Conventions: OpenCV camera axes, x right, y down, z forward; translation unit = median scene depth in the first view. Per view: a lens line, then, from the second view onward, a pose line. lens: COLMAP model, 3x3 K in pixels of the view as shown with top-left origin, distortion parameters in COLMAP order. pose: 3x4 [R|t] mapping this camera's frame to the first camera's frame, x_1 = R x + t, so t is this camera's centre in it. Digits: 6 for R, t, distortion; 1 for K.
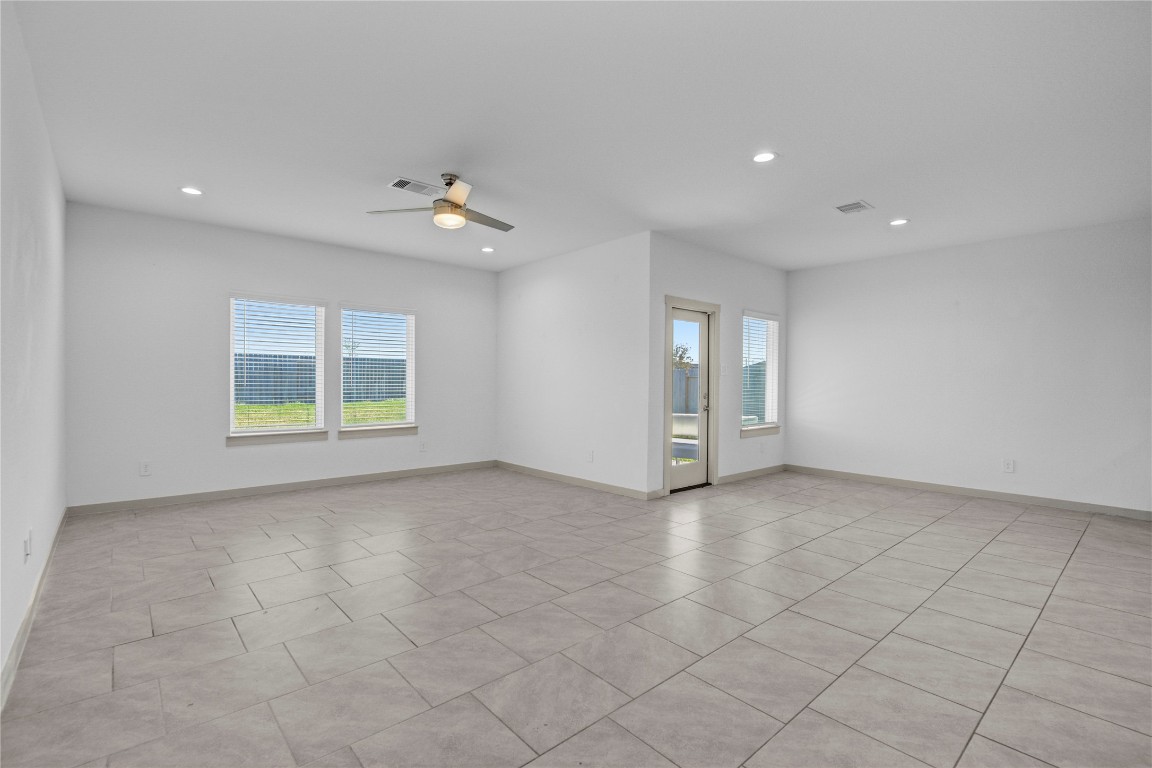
lens RADIAL K [[522.9, 0, 573.0], [0, 522.9, 382.4], [0, 0, 1]] dist [-0.001153, -0.000503]
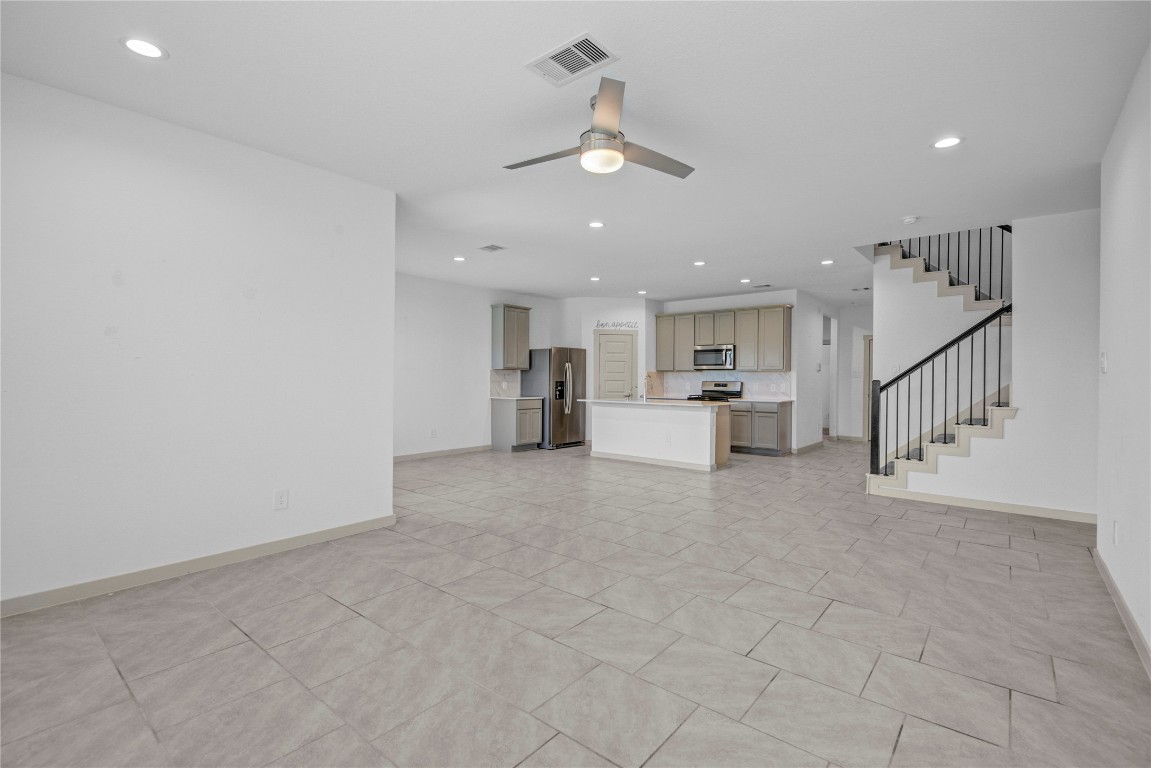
lens RADIAL K [[522.4, 0, 577.3], [0, 522.4, 380.8], [0, 0, 1]] dist [-0.001153, -0.000503]
pose [[-0.161078, -0.014776, 0.986831, -1.159720], [-0.005423, 0.999886, 0.014087, -0.018657], [-0.986927, -0.003082, -0.161140, 1.398719]]
